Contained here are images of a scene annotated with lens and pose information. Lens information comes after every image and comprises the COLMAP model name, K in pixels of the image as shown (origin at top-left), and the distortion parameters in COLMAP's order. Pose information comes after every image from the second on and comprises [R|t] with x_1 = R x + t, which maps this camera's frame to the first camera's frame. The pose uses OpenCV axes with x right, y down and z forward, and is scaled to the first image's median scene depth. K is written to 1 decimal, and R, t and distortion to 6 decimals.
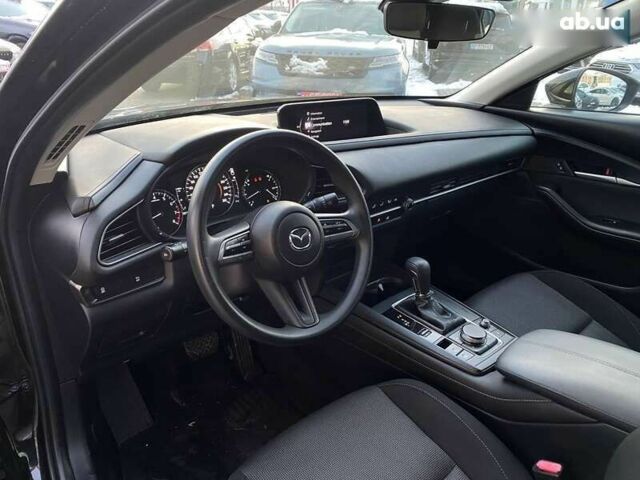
lens RADIAL K [[474.3, 0, 317.4], [0, 474.3, 231.8], [0, 0, 1]] dist [0.002294, -0.007941]
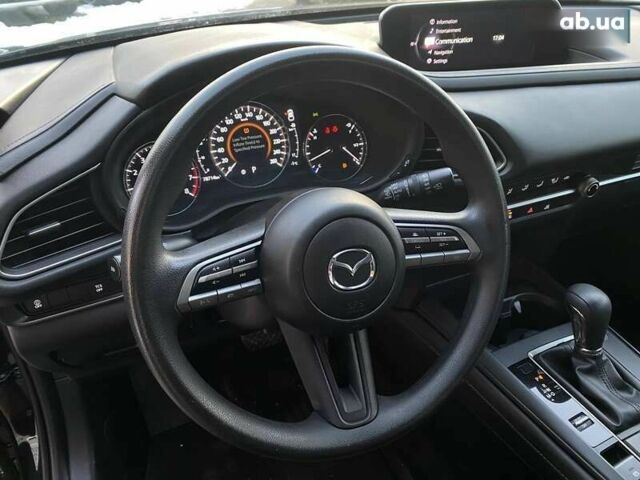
lens RADIAL K [[474.3, 0, 317.4], [0, 474.3, 231.8], [0, 0, 1]] dist [0.002294, -0.007941]
pose [[0.949964, 0.135668, -0.281359, 0.053200], [-0.090151, 0.981504, 0.168889, -0.085498], [0.299068, -0.135074, 0.944624, 0.397197]]
